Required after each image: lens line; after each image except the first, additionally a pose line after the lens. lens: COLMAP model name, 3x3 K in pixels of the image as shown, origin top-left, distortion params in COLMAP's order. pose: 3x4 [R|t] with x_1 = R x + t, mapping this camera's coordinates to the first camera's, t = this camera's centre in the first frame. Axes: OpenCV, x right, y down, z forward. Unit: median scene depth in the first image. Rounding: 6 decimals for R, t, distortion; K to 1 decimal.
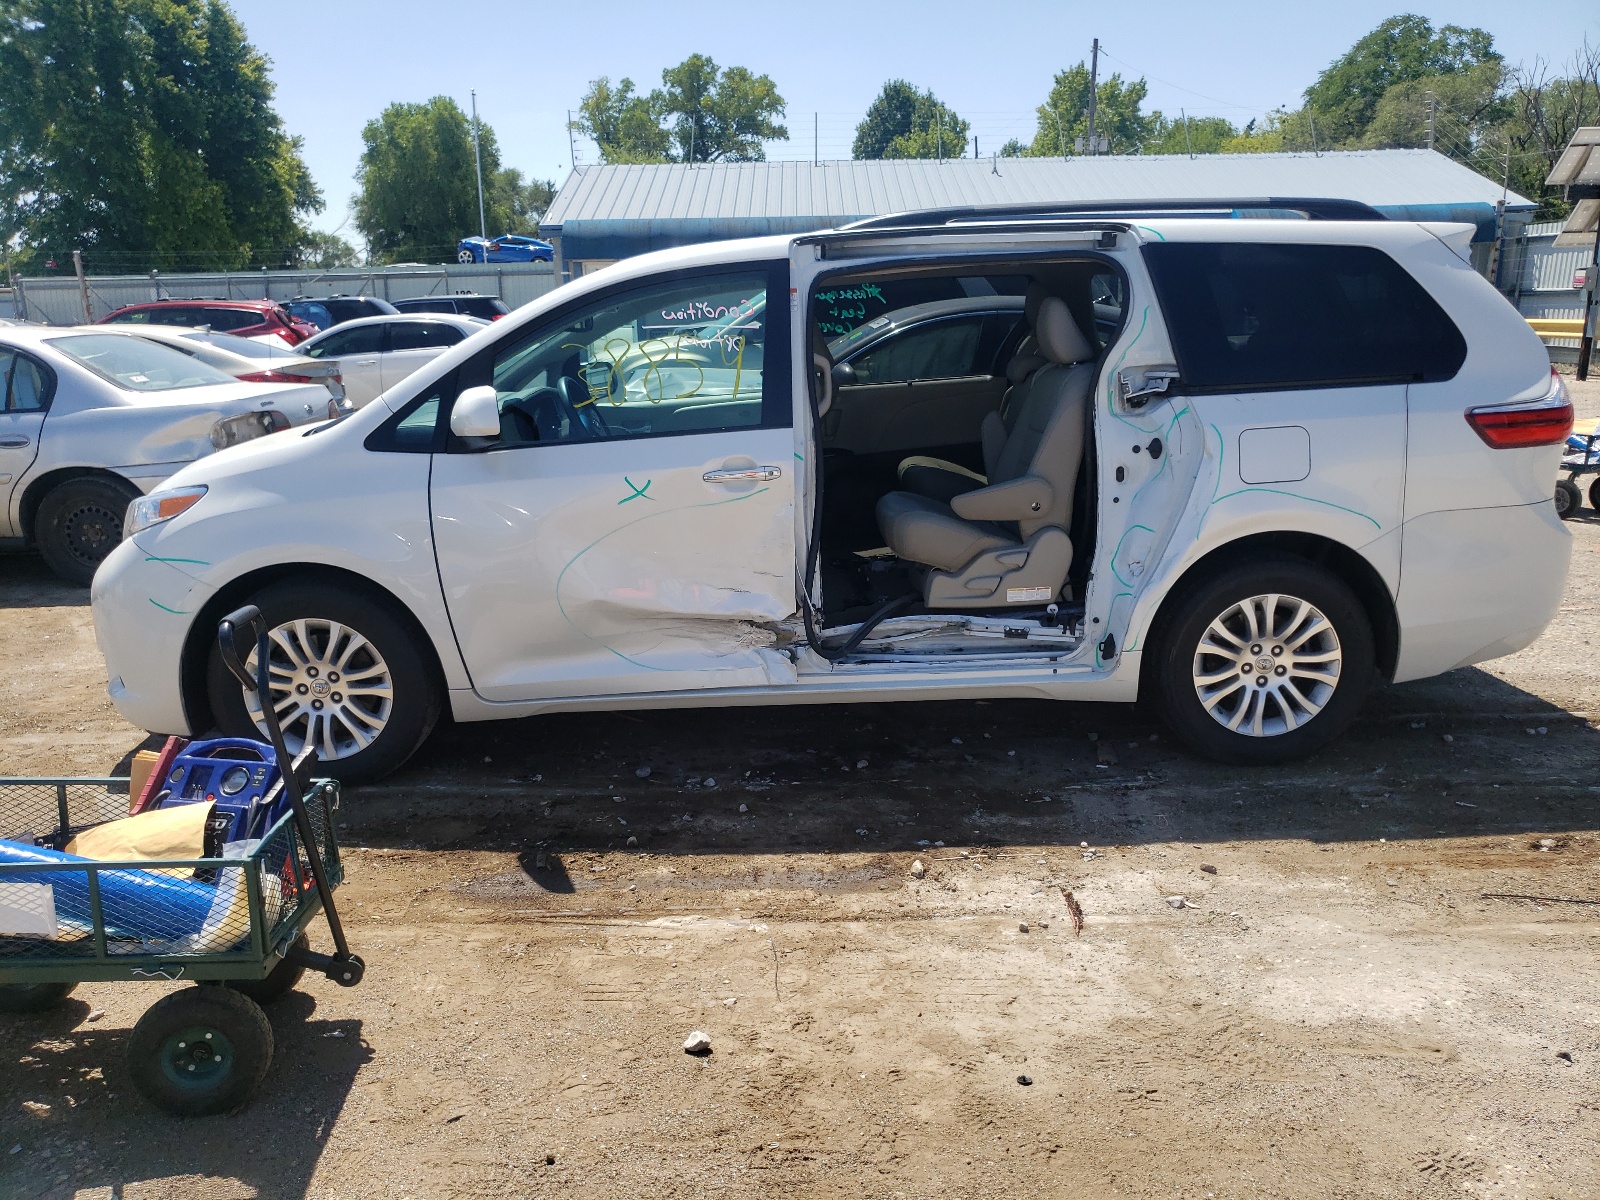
lens RADIAL K [[1239.1, 0, 807.9], [0, 1239.1, 617.6], [0, 0, 1]] dist [0.006666, 0.007763]
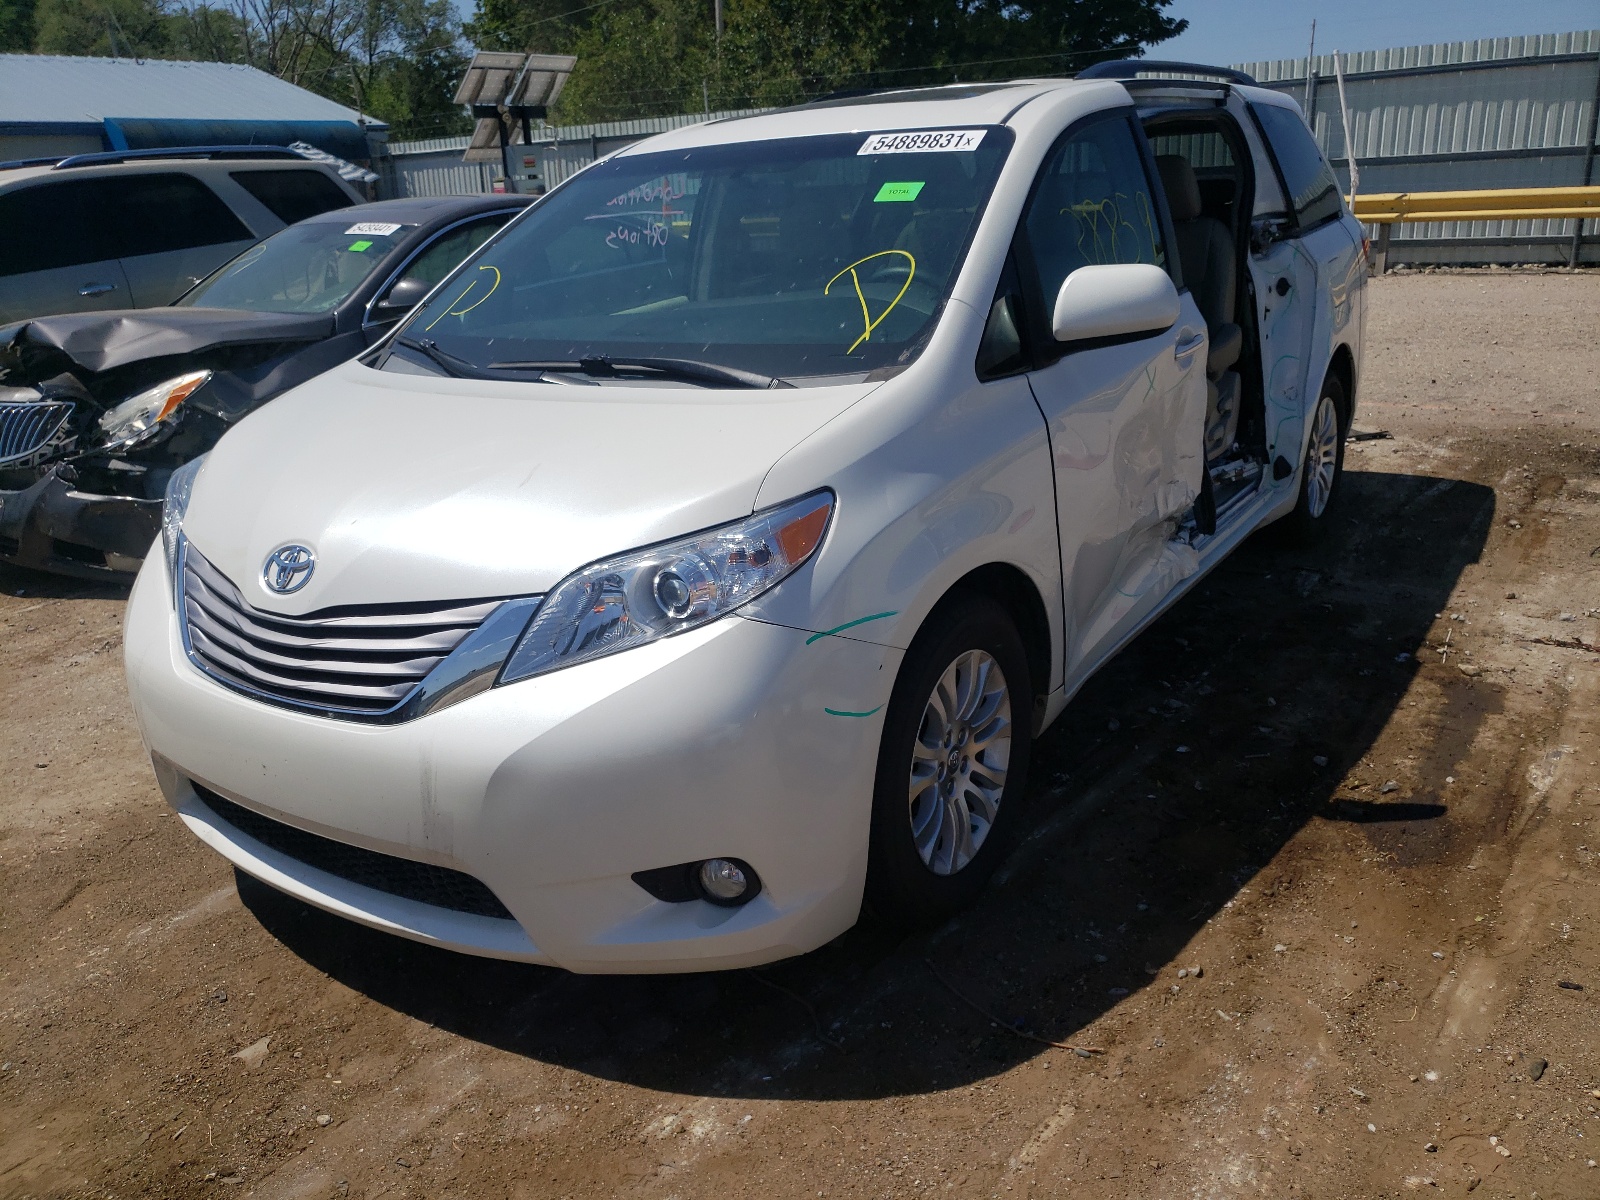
lens RADIAL K [[1239.1, 0, 806.5], [0, 1239.1, 589.5], [0, 0, 1]] dist [0.006666, 0.007763]
pose [[0.567722, -0.267107, 0.778682, -0.196407], [0.241995, 0.958255, 0.152271, -0.031534], [-0.786848, 0.101989, 0.608661, 0.142634]]
